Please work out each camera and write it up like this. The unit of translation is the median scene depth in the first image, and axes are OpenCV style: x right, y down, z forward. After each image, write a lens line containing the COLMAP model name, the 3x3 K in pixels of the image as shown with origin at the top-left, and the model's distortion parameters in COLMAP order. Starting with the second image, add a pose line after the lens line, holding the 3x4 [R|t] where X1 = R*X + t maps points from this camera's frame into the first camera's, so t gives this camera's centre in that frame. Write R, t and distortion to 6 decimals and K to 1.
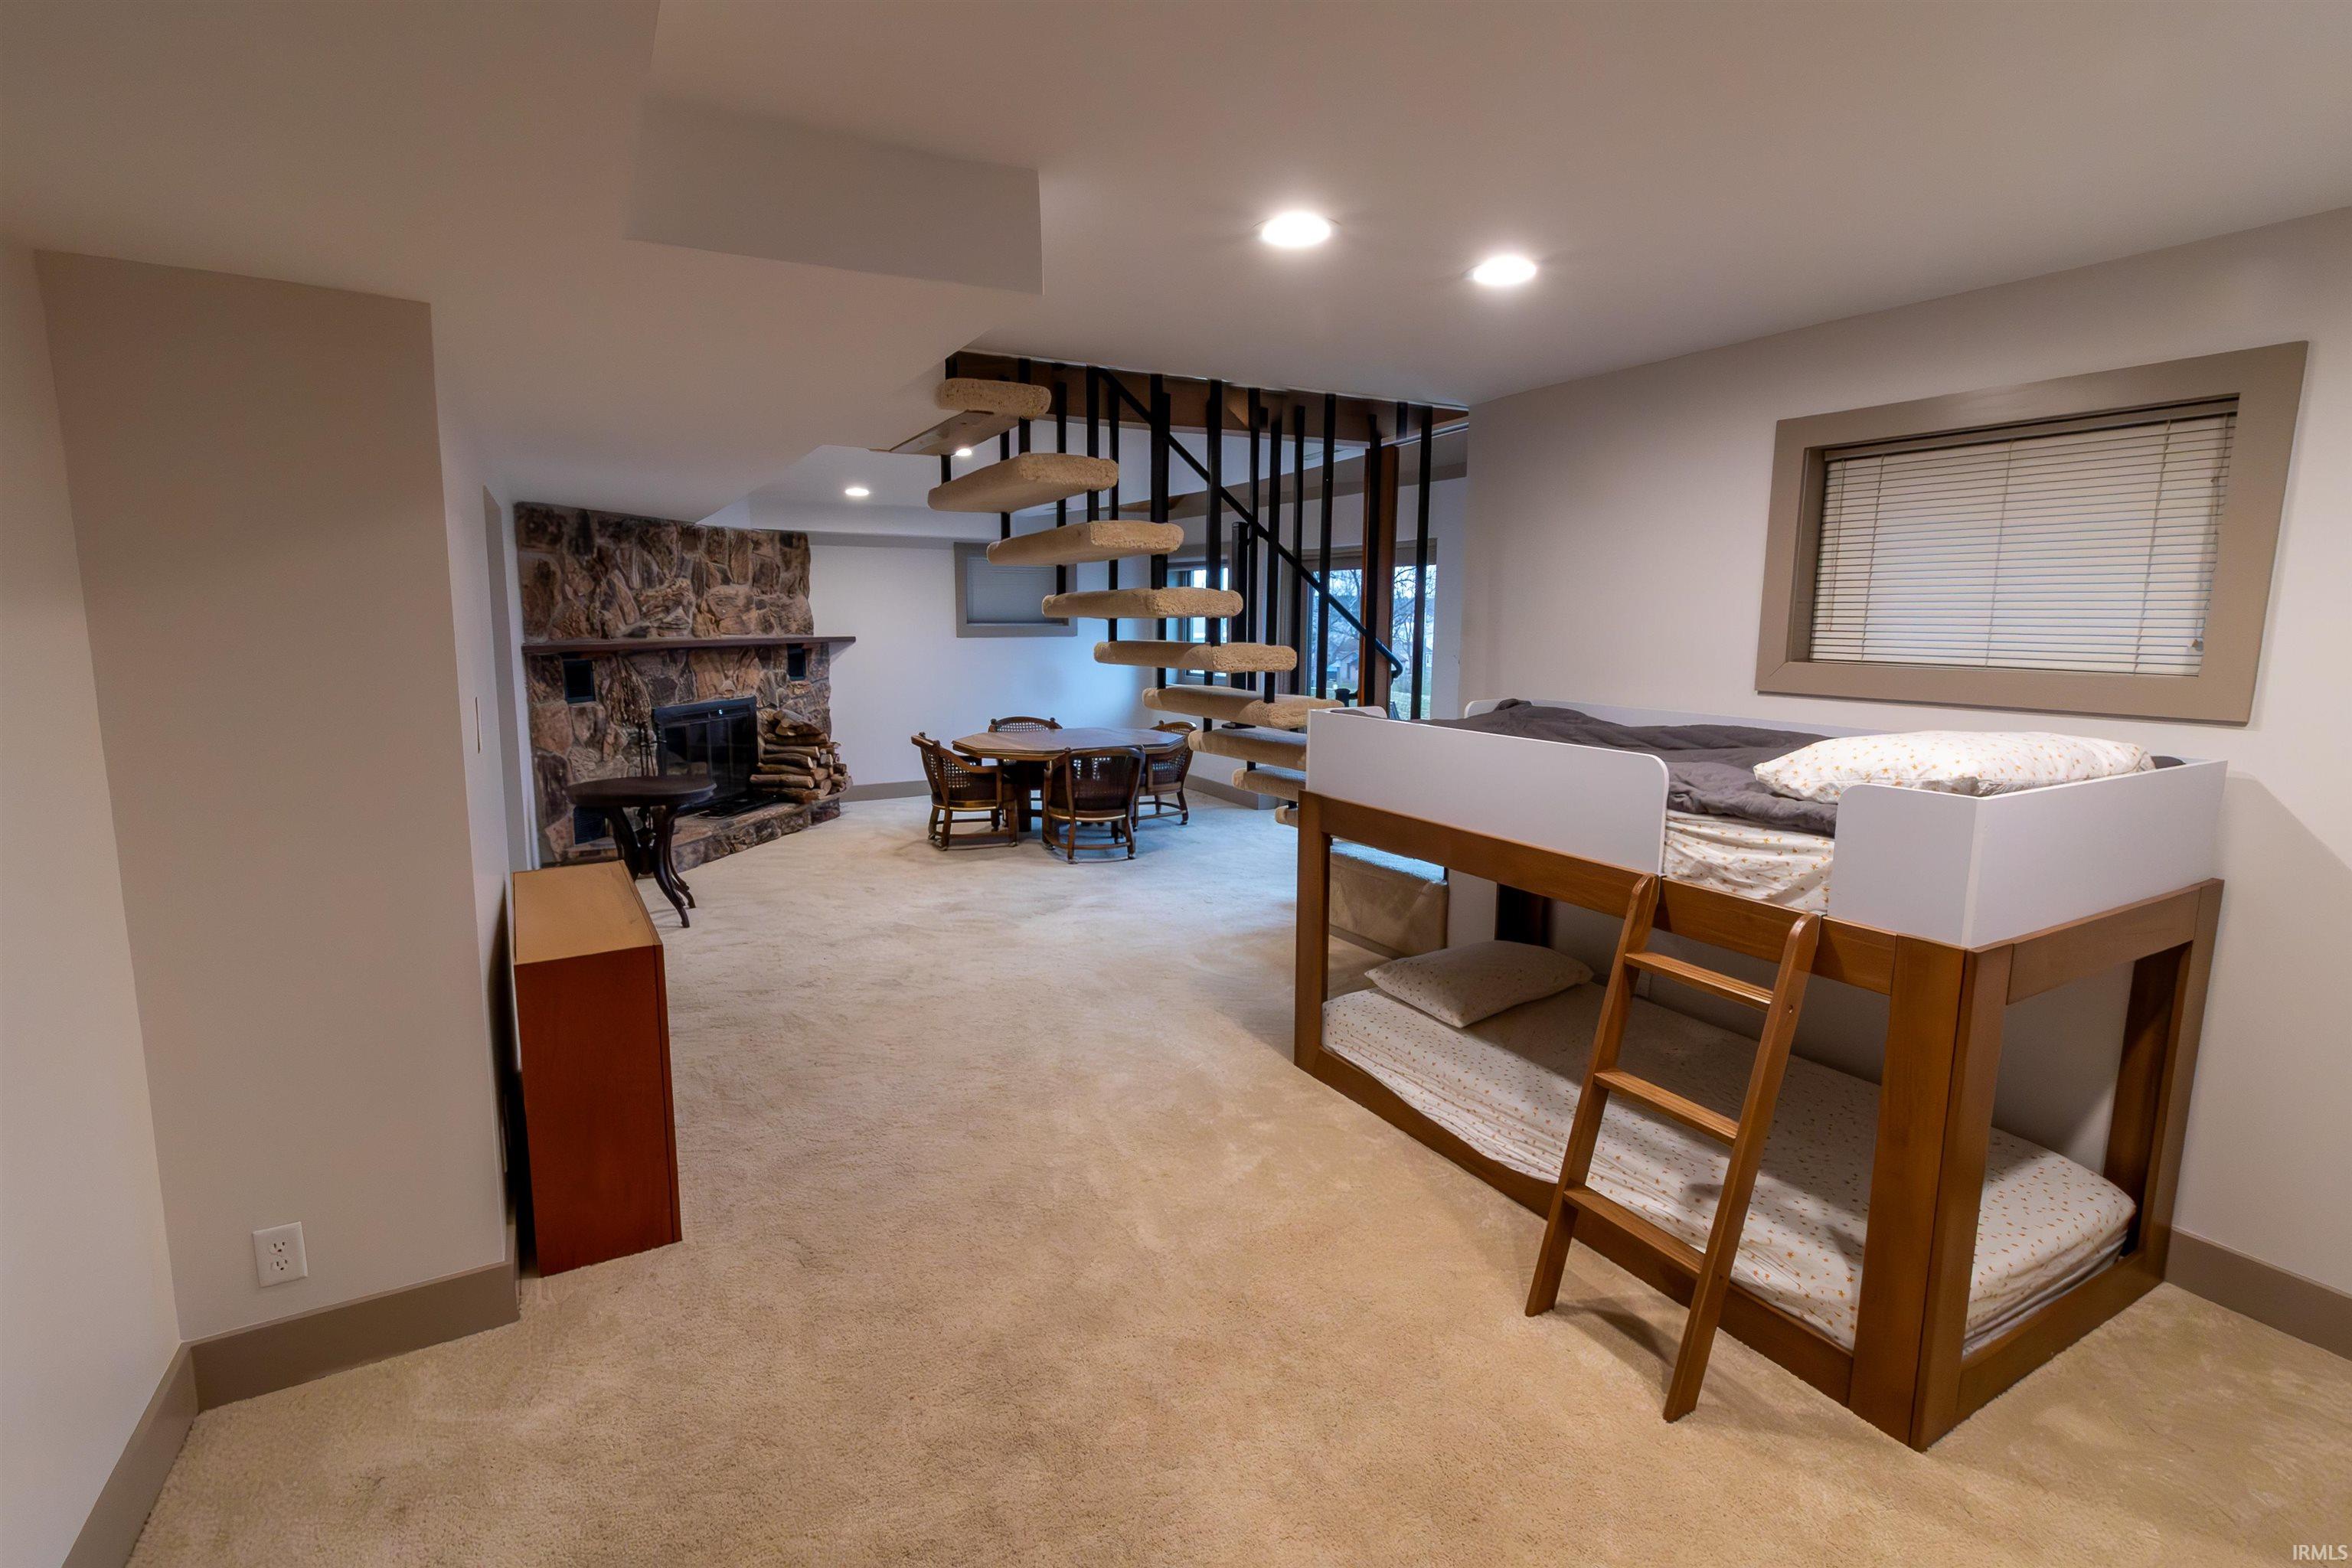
lens RADIAL K [[1075.0, 0, 1162.5], [0, 1075.0, 781.9], [0, 0, 1]] dist [0.005300, 0.000374]
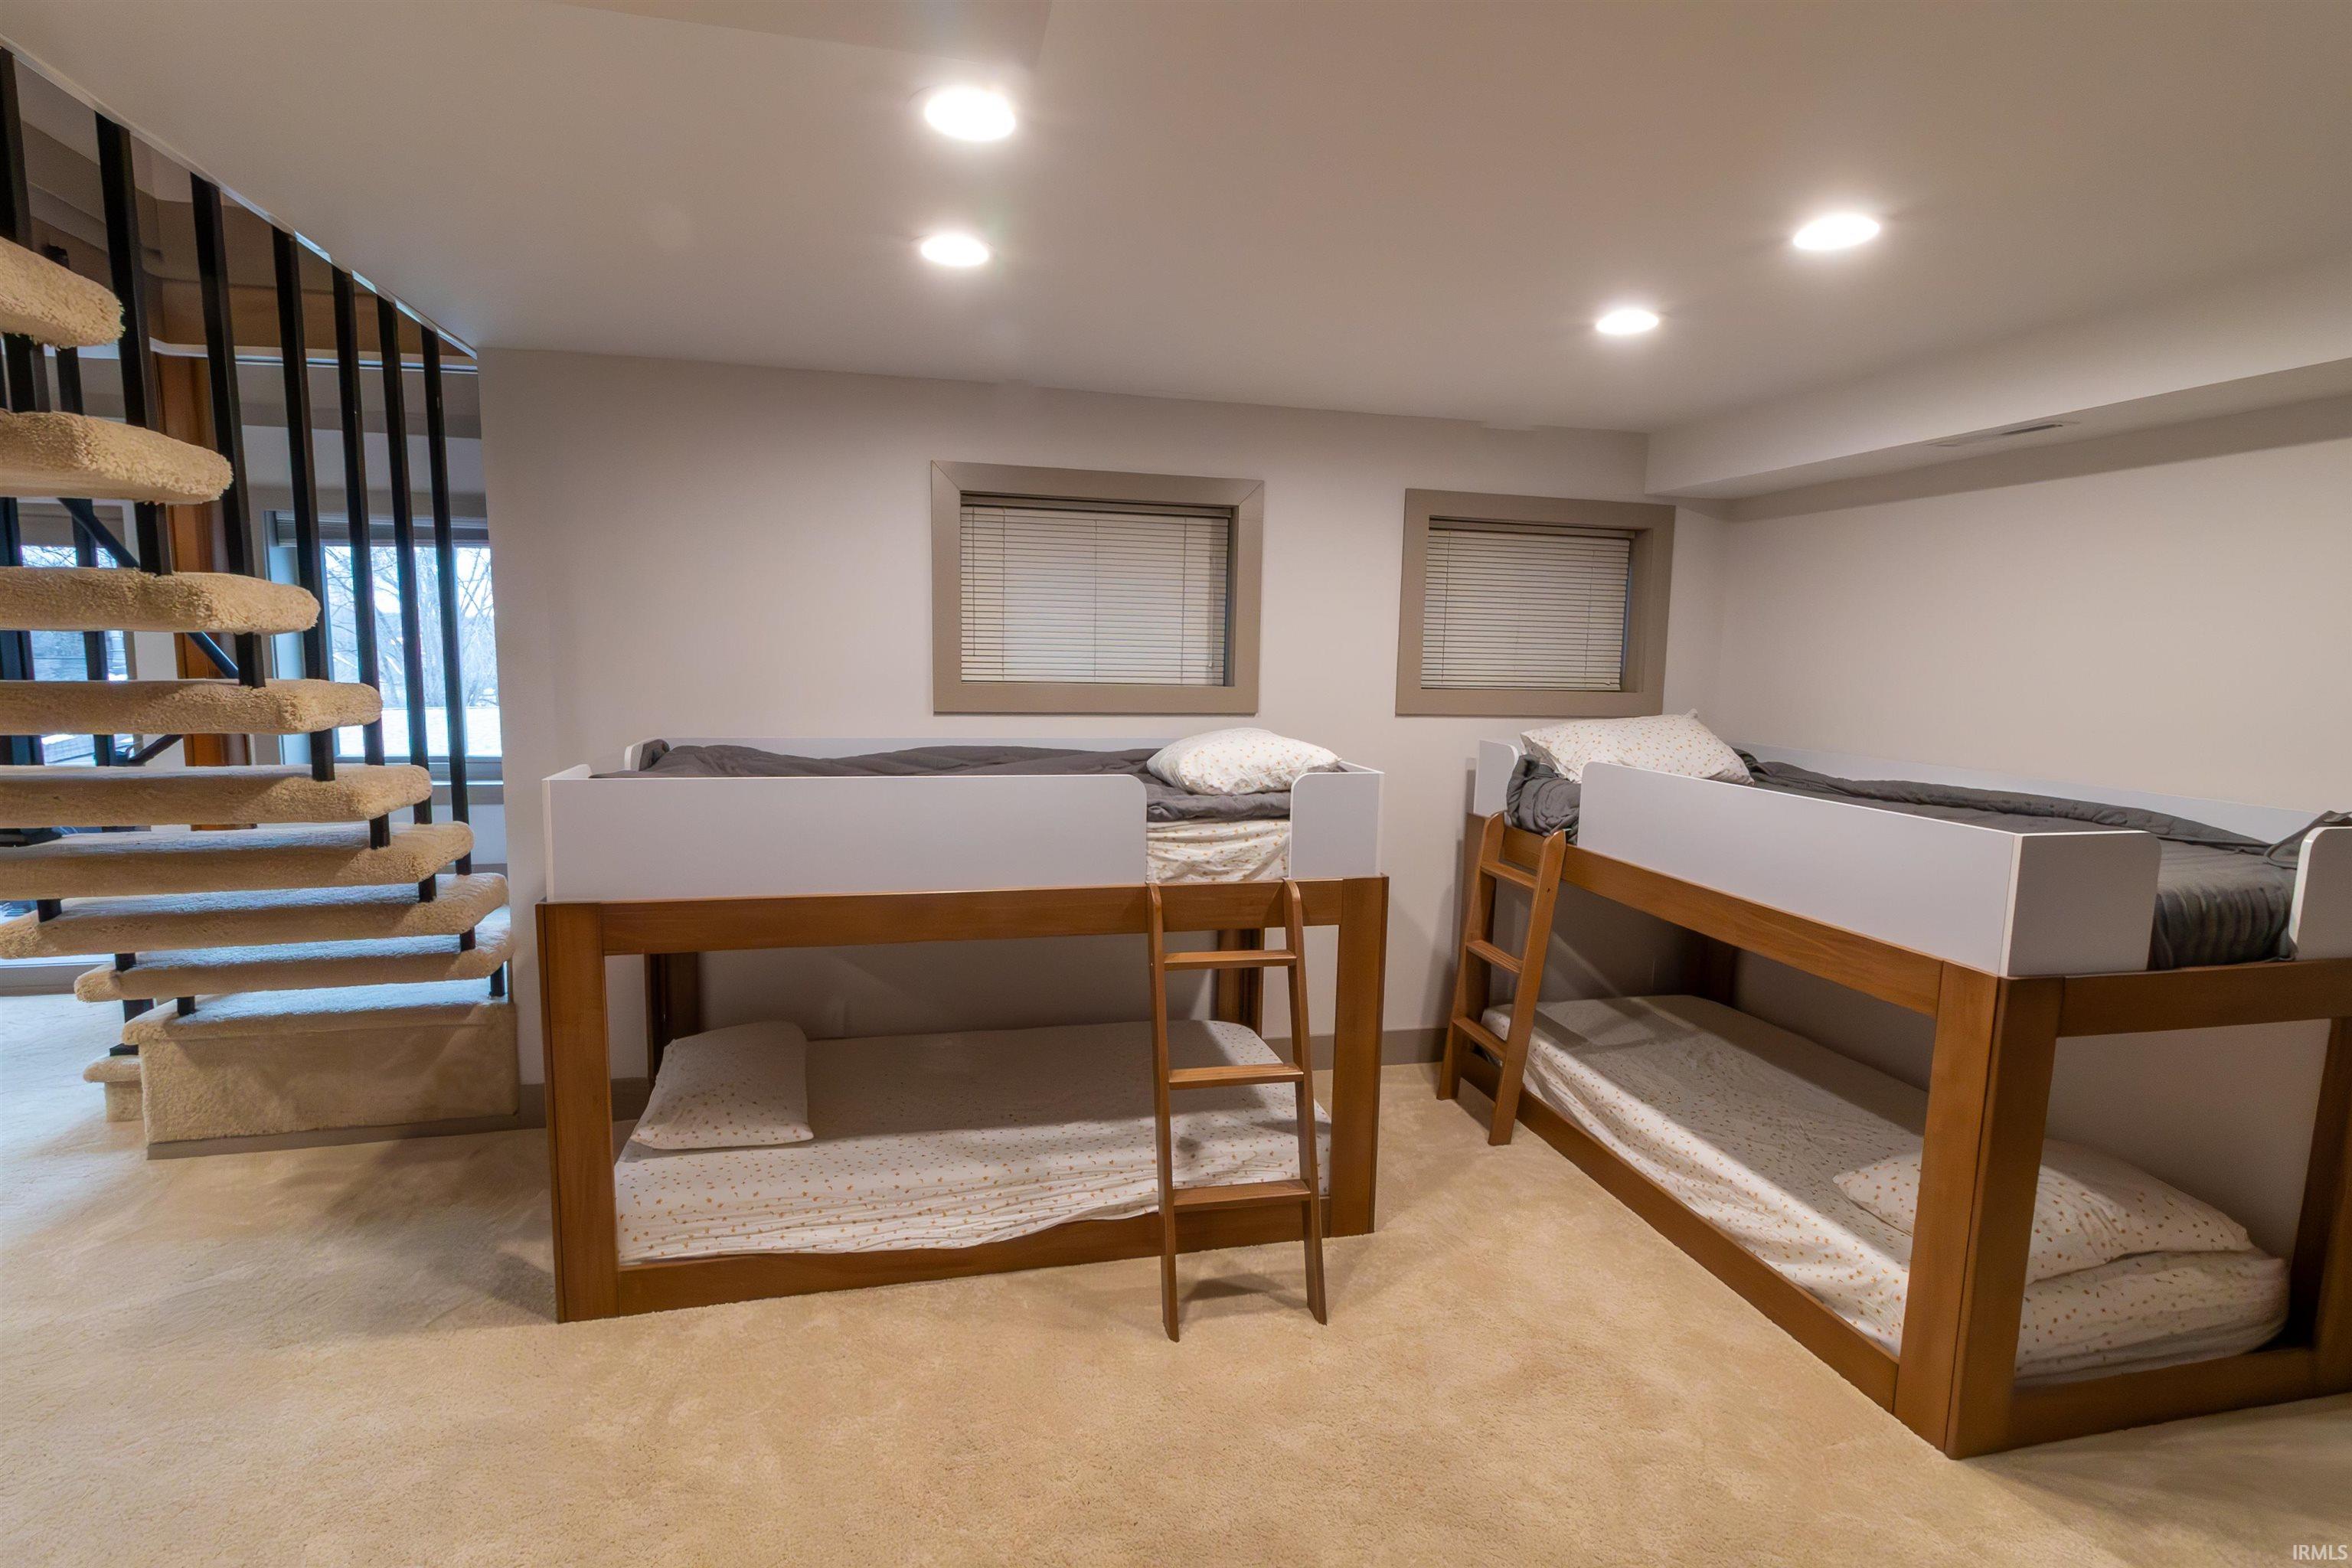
lens RADIAL K [[1075.0, 0, 1165.7], [0, 1075.0, 790.7], [0, 0, 1]] dist [0.005300, 0.000374]
pose [[0.273514, -0.124469, 0.953781, -0.461776], [0.129777, 0.987301, 0.091628, -0.085417], [-0.953073, 0.098717, 0.286194, 0.559303]]
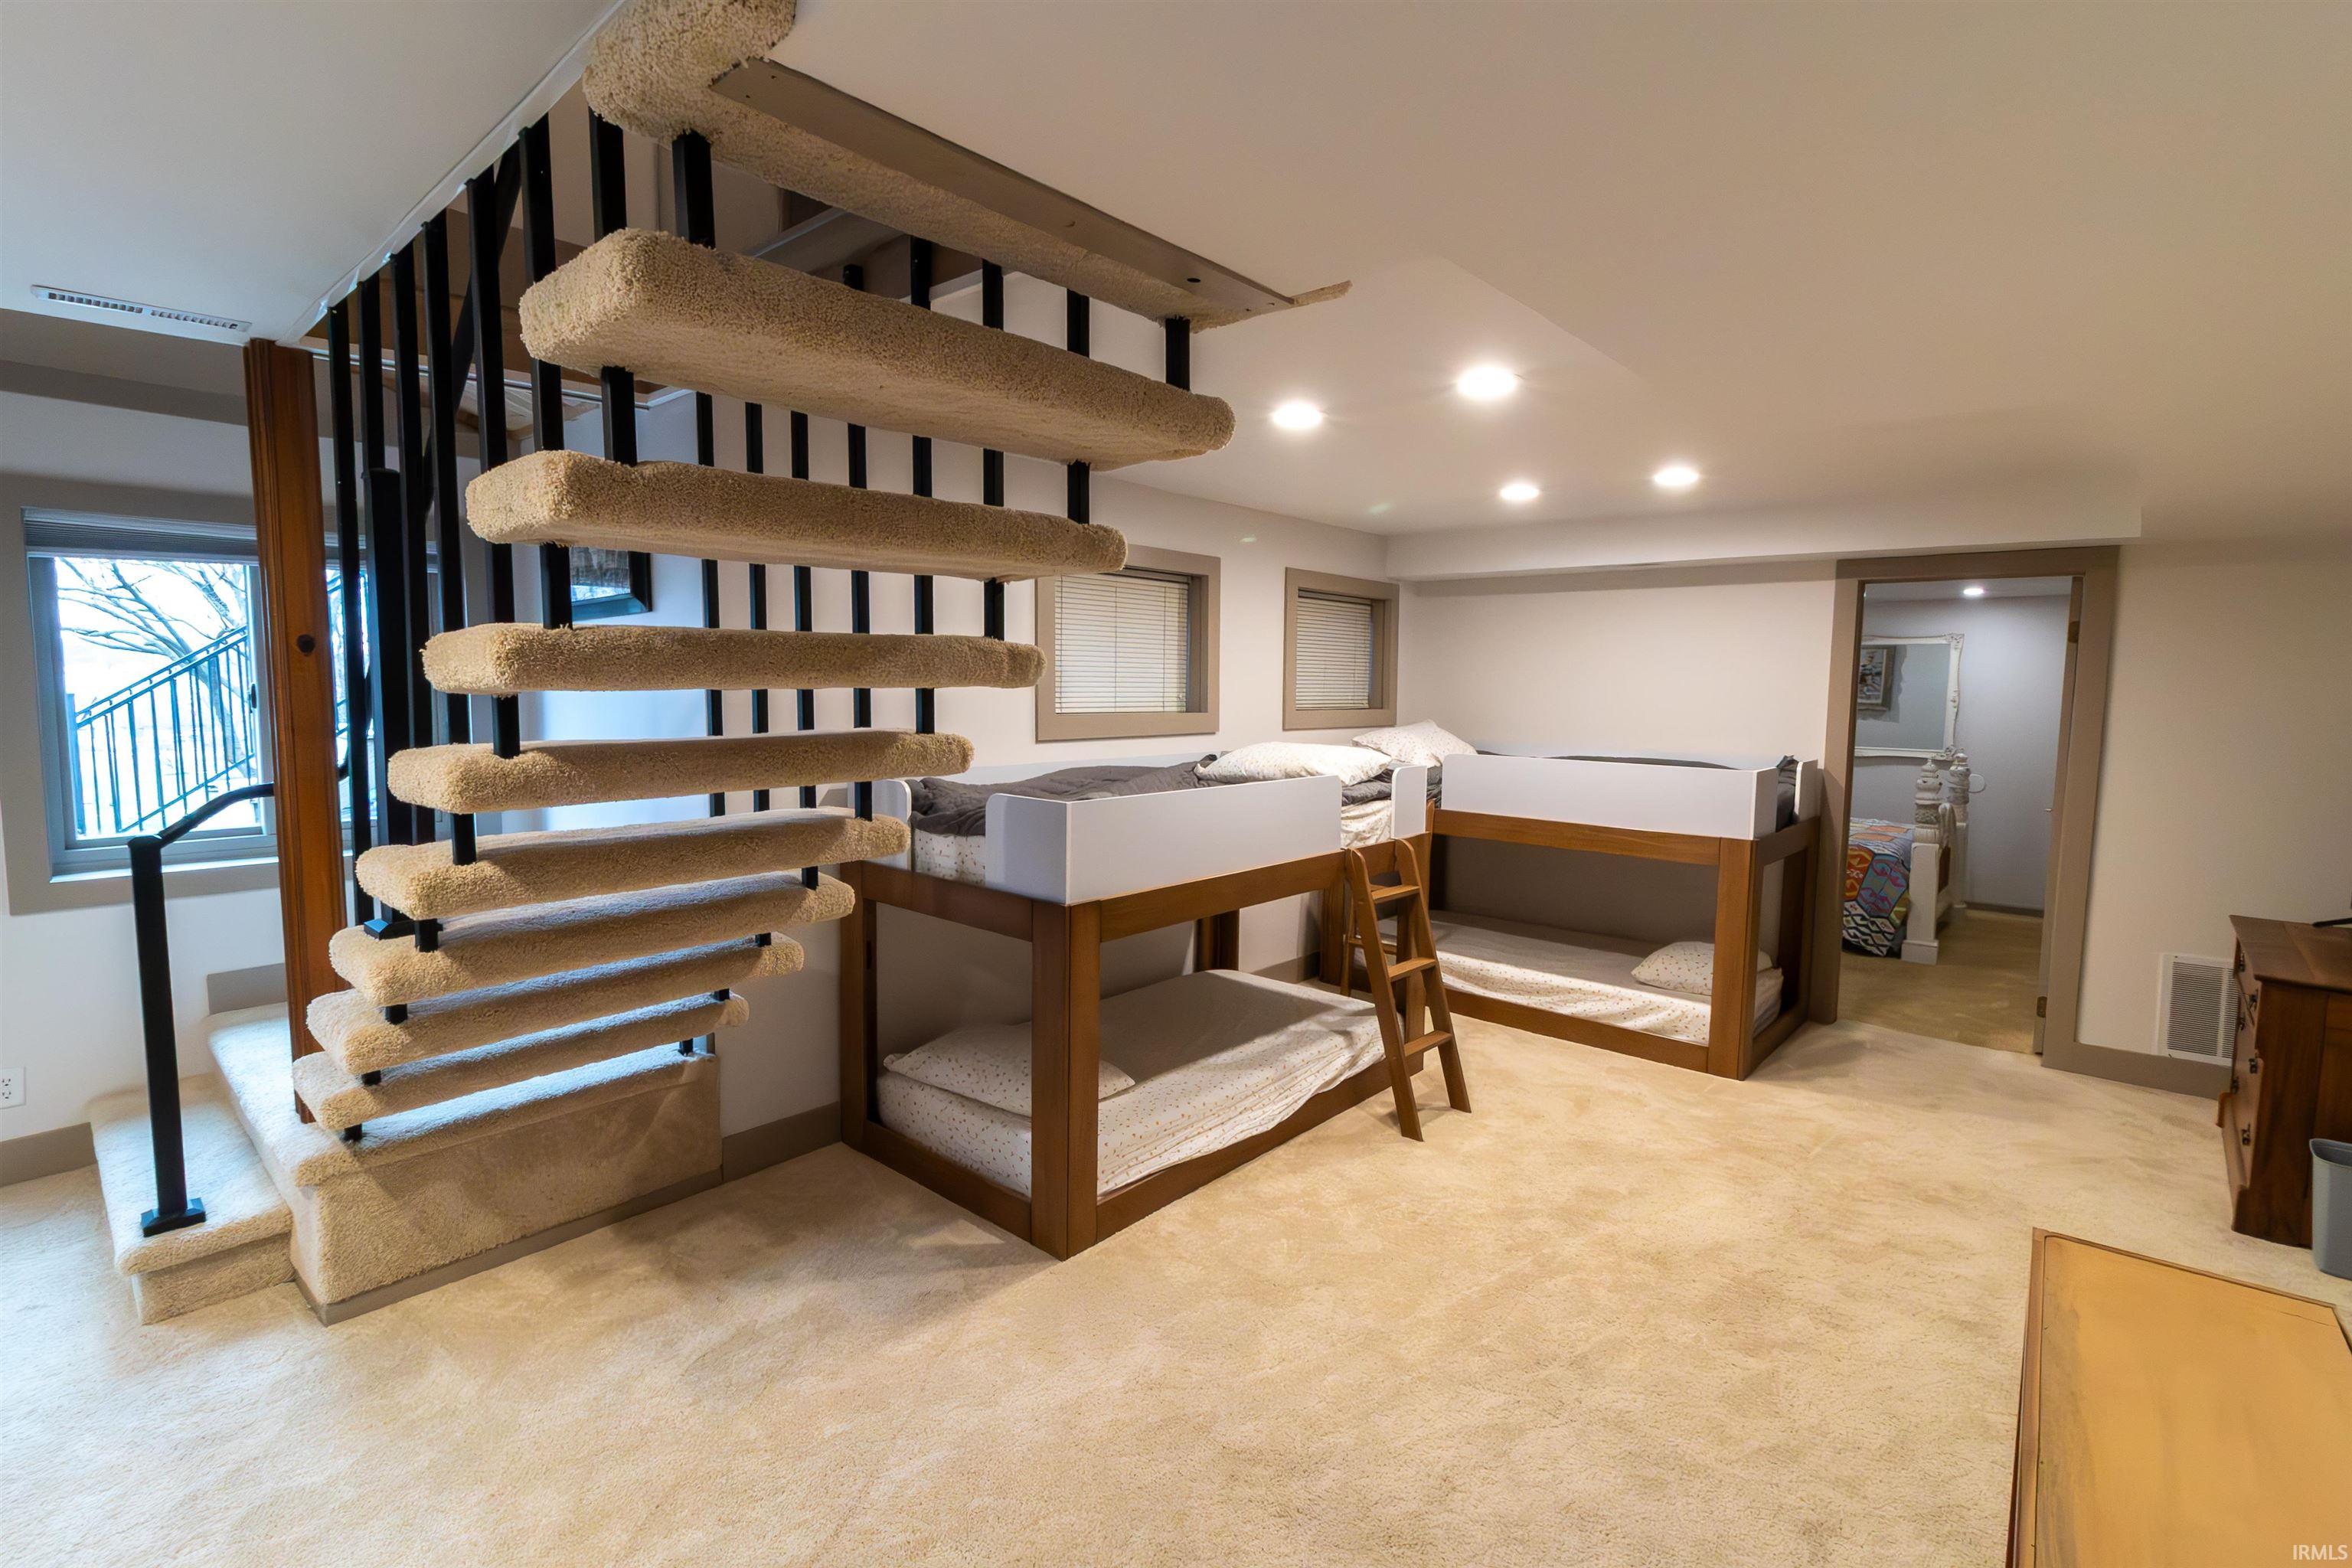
lens RADIAL K [[1075.0, 0, 1164.7], [0, 1075.0, 782.9], [0, 0, 1]] dist [0.005300, 0.000374]
pose [[-0.328028, -0.096673, 0.939708, -0.767563], [0.133333, 0.980054, 0.147367, -0.229058], [-0.935211, 0.173634, -0.308595, 1.435071]]
